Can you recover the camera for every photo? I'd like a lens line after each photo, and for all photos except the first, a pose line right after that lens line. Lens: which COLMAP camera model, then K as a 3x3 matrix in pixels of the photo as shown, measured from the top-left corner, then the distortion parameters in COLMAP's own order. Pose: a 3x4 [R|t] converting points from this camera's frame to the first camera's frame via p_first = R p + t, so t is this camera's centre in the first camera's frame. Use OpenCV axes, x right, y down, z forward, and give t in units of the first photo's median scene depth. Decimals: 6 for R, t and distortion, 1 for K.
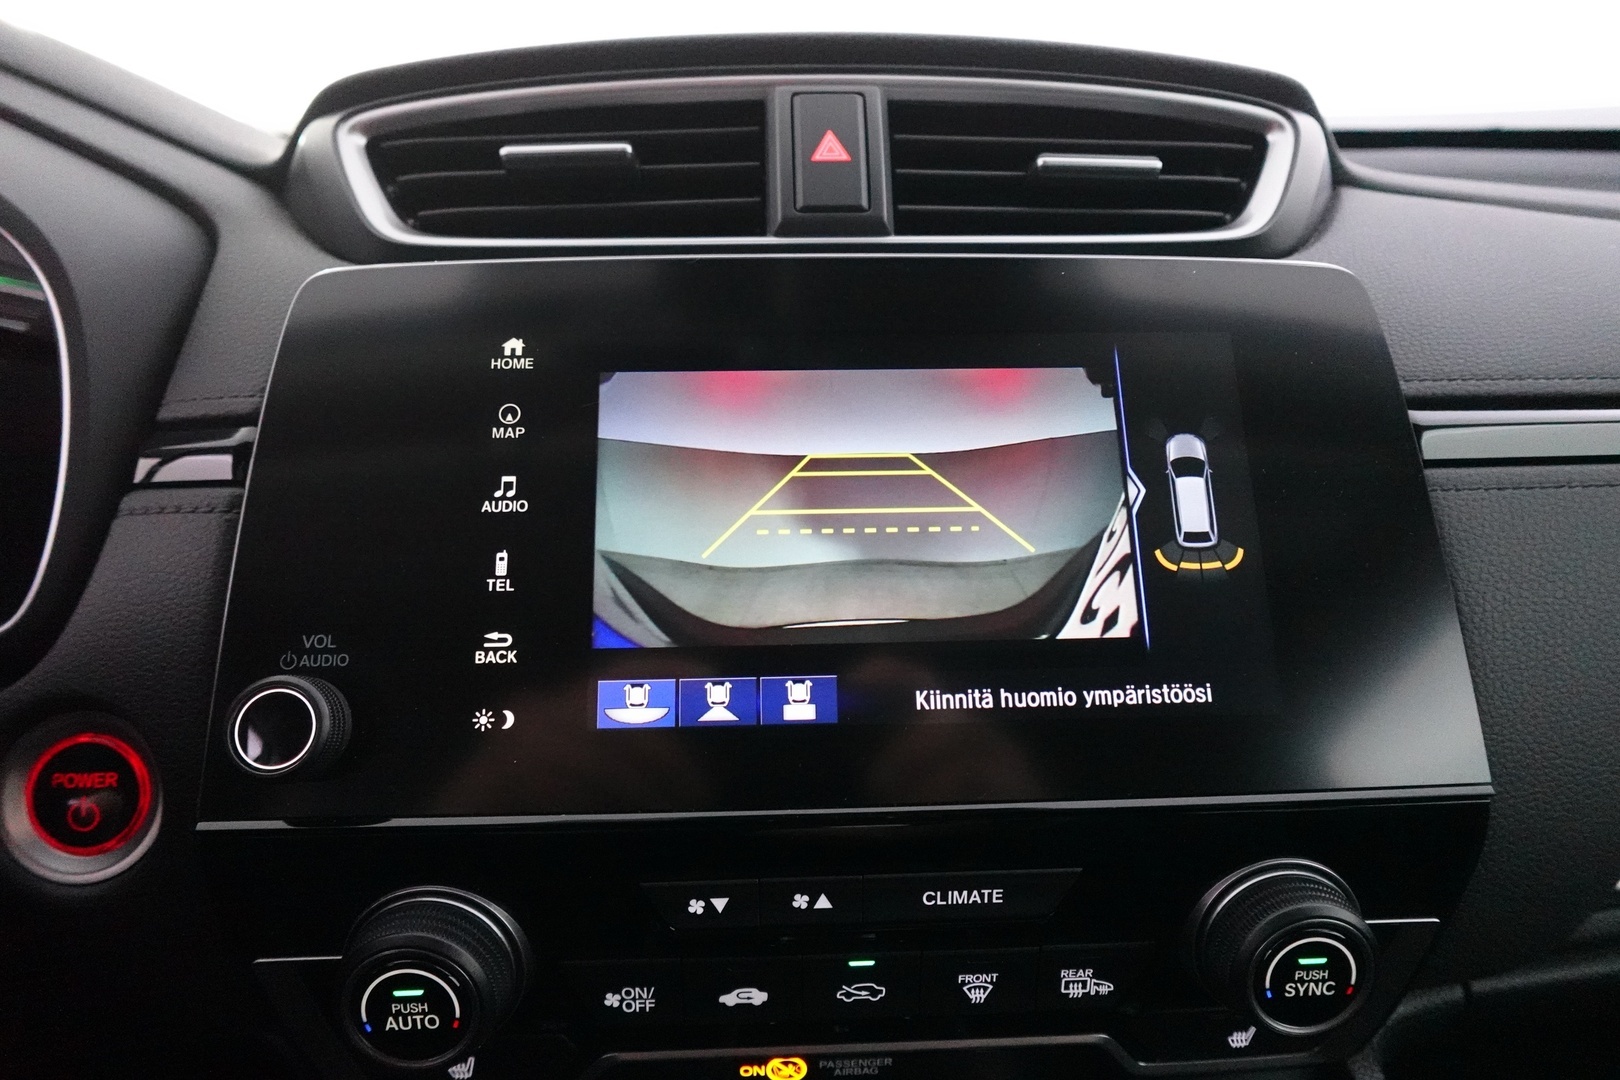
lens RADIAL K [[931.5, 0, 801.9], [0, 931.5, 538.2], [0, 0, 1]] dist [-0.006554, 0.001449]
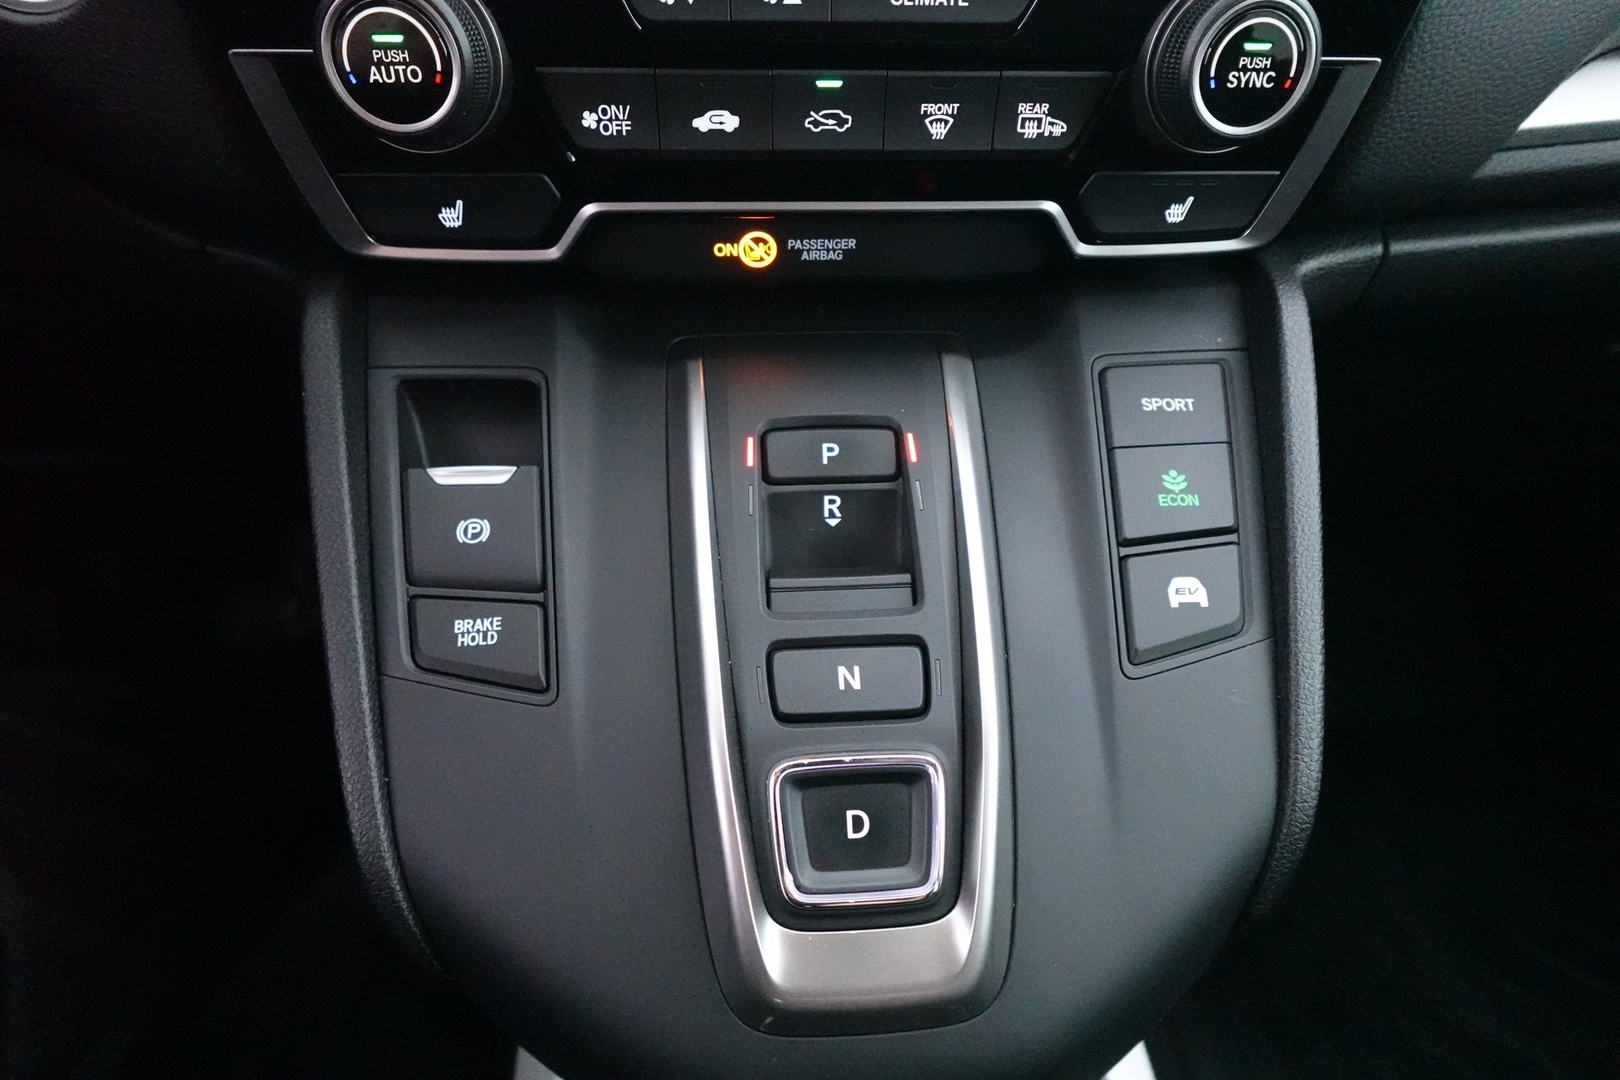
lens RADIAL K [[931.5, 0, 804.7], [0, 931.5, 545.9], [0, 0, 1]] dist [-0.006554, 0.001449]
pose [[0.999341, -0.002288, 0.036229, -0.001980], [-0.009722, 0.944685, 0.327834, 0.600673], [-0.034975, -0.327970, 0.944041, -0.147210]]
